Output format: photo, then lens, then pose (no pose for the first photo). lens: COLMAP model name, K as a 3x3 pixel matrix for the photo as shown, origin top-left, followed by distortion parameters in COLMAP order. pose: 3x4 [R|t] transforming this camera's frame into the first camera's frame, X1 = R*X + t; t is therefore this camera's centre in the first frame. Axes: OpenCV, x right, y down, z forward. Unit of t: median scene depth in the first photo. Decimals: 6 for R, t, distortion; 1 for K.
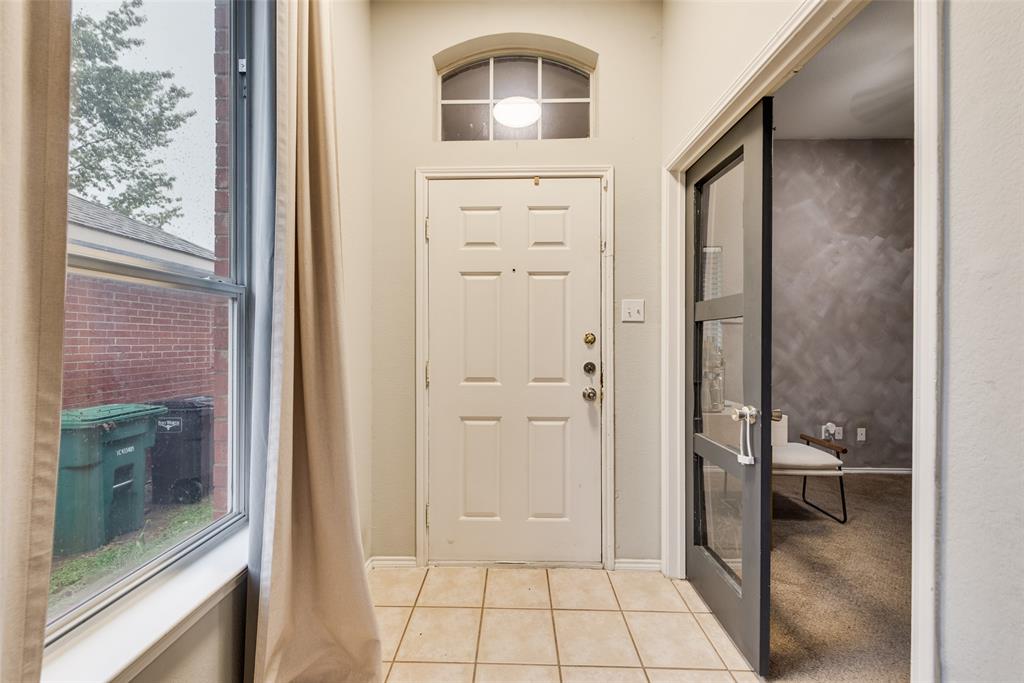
lens RADIAL K [[396.4, 0, 512.0], [0, 396.4, 341.5], [0, 0, 1]] dist [0.017195, -0.006365]
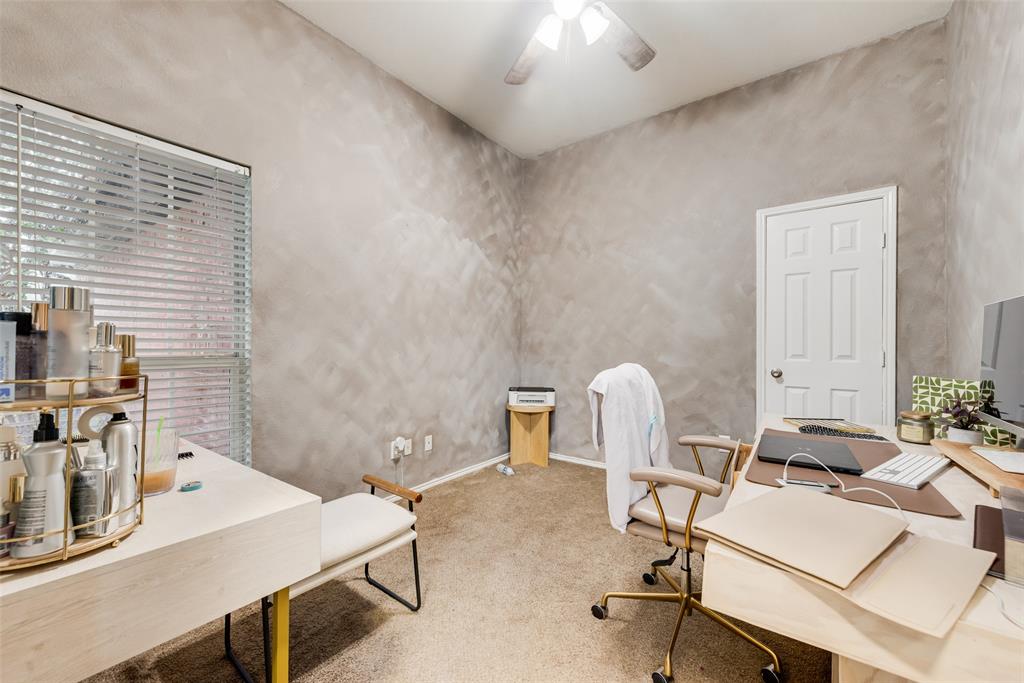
lens RADIAL K [[396.4, 0, 512.0], [0, 396.4, 341.5], [0, 0, 1]] dist [0.017195, -0.006365]
pose [[0.578590, 0.003228, 0.815612, 0.279952], [-0.001803, 0.999995, -0.002679, 0.015094], [-0.815617, 0.000079, 0.578593, 0.360493]]
